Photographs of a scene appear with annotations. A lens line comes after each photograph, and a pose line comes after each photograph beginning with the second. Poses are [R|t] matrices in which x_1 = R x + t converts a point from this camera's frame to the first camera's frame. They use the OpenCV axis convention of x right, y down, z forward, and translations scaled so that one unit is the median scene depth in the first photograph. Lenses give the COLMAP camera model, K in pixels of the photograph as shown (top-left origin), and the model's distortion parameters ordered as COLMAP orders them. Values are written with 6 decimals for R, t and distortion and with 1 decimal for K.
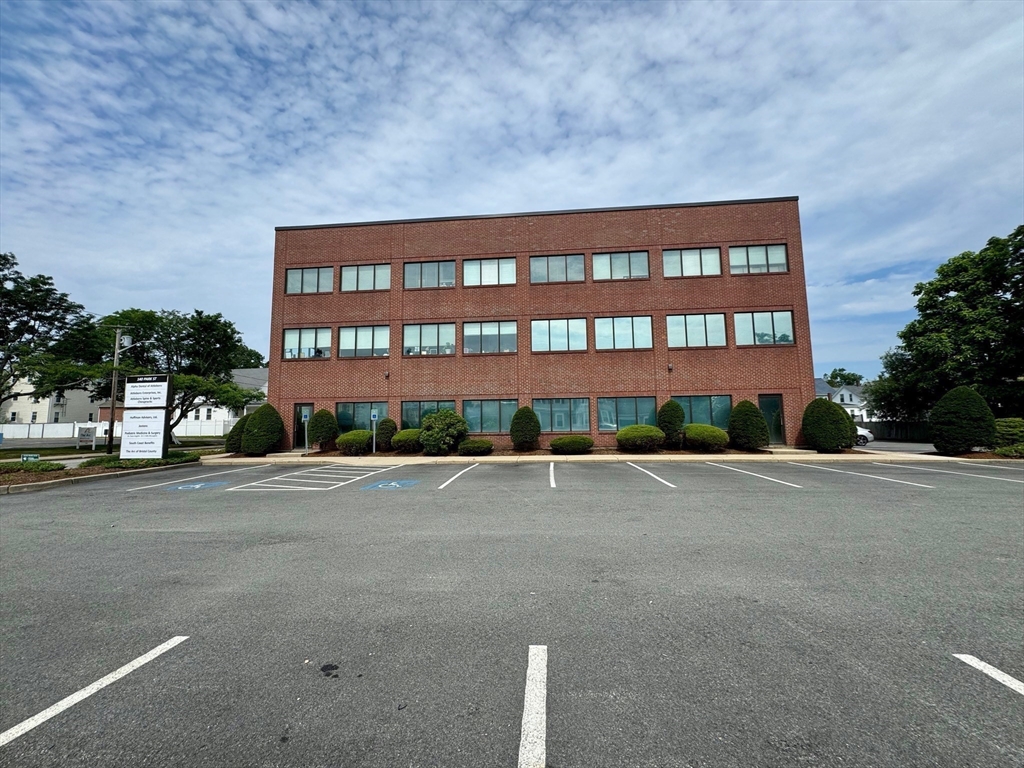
lens RADIAL K [[407.9, 0, 512.0], [0, 407.9, 384.0], [0, 0, 1]] dist [0.001545, 0.000066]
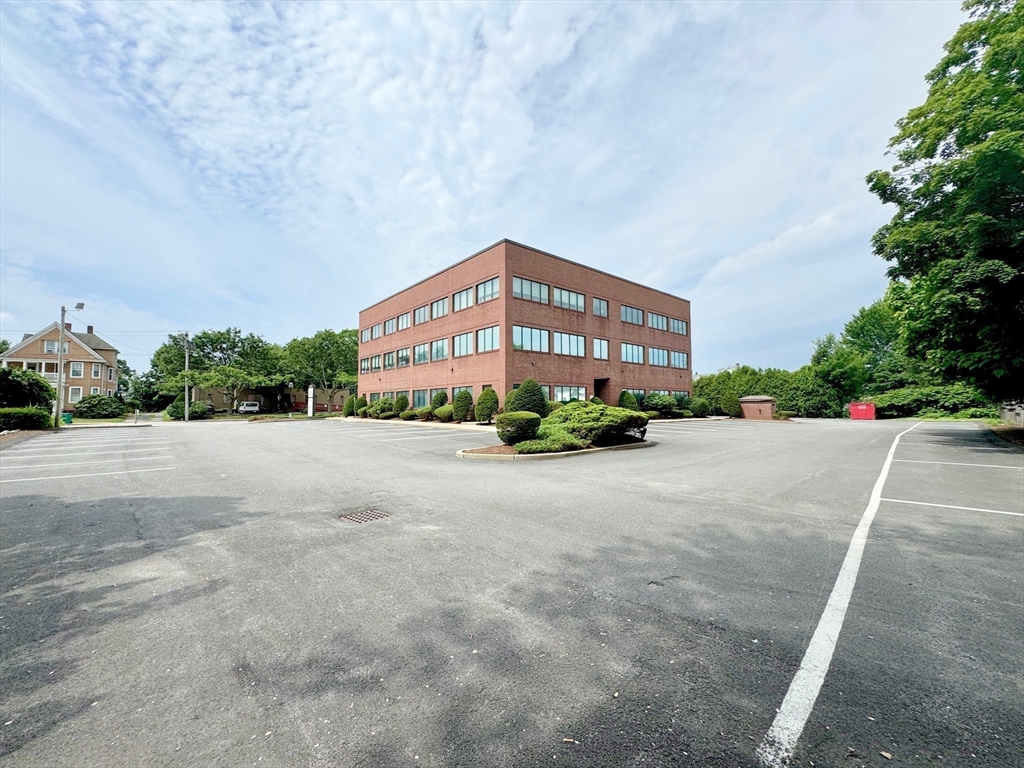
lens RADIAL K [[407.9, 0, 512.0], [0, 407.9, 384.0], [0, 0, 1]] dist [0.001545, 0.000066]
pose [[0.698155, 0.049827, 0.714210, -1.496921], [-0.080538, 0.996709, 0.009192, 0.038753], [-0.711402, -0.063938, 0.699871, 0.118792]]
